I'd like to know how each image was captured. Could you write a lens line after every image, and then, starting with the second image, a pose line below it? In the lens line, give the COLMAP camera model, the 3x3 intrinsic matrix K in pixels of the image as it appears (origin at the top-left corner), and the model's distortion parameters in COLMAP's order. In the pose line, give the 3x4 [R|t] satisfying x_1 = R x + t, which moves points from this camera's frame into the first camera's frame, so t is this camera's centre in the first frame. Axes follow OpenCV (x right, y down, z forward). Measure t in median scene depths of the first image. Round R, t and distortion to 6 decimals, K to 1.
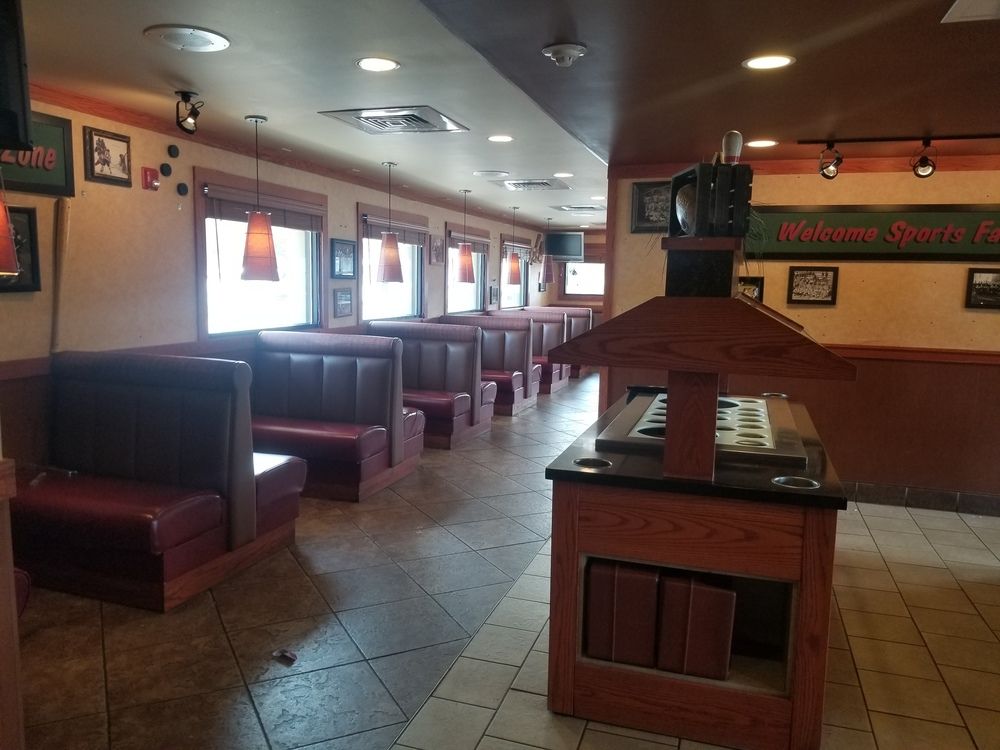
lens RADIAL K [[796.2, 0, 468.0], [0, 796.2, 377.5], [0, 0, 1]] dist [0.071028, -0.113828]
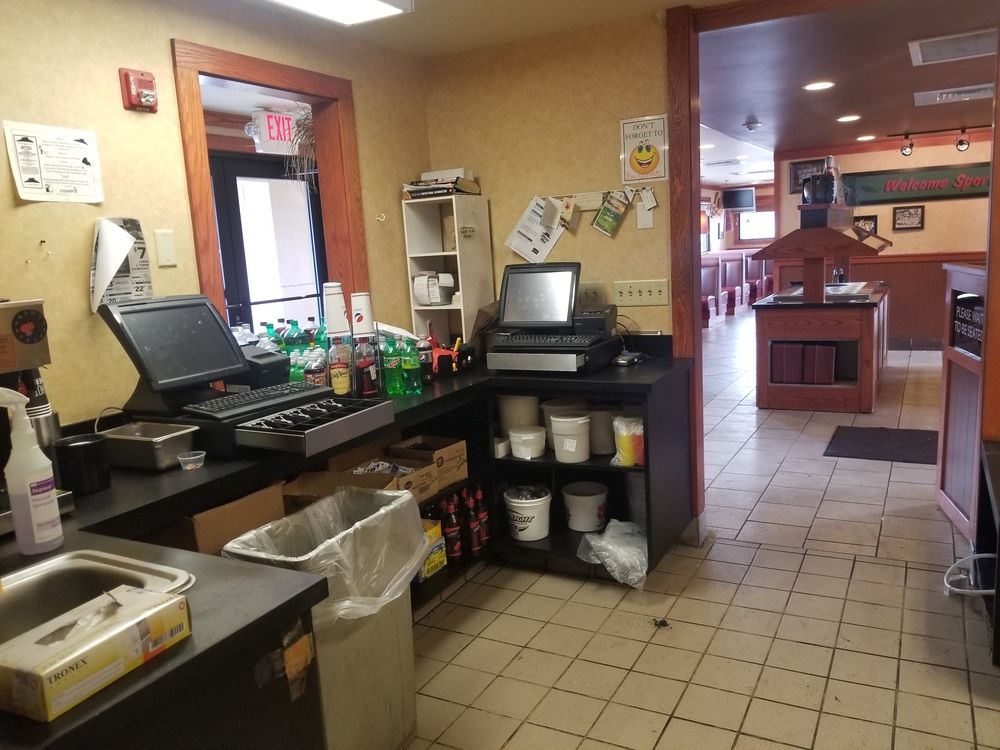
lens RADIAL K [[796.2, 0, 501.4], [0, 796.2, 375.5], [0, 0, 1]] dist [0.071028, -0.113828]
pose [[0.985384, -0.047788, -0.163508, -0.138464], [0.054913, 0.997716, 0.039331, 0.100300], [0.161255, -0.047734, 0.985758, -0.800204]]
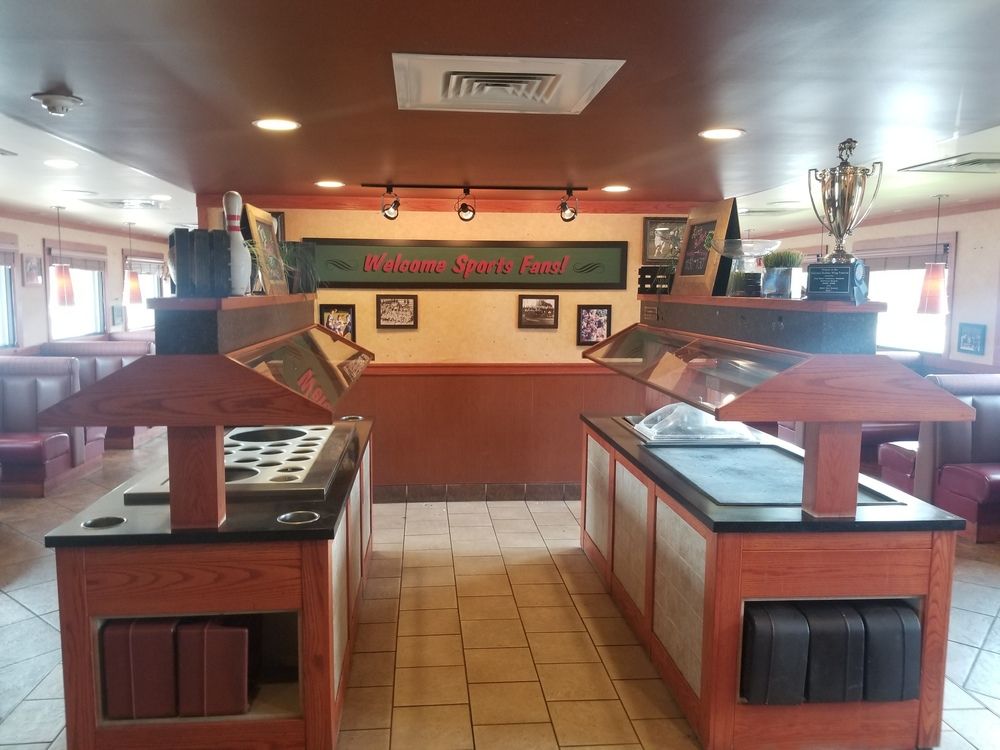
lens RADIAL K [[796.2, 0, 500.2], [0, 796.2, 369.0], [0, 0, 1]] dist [0.071028, -0.113828]
pose [[0.909172, -0.056999, 0.412500, 0.109052], [0.063816, 0.997958, -0.002756, -0.025487], [-0.411501, 0.028830, 0.910953, -0.057115]]
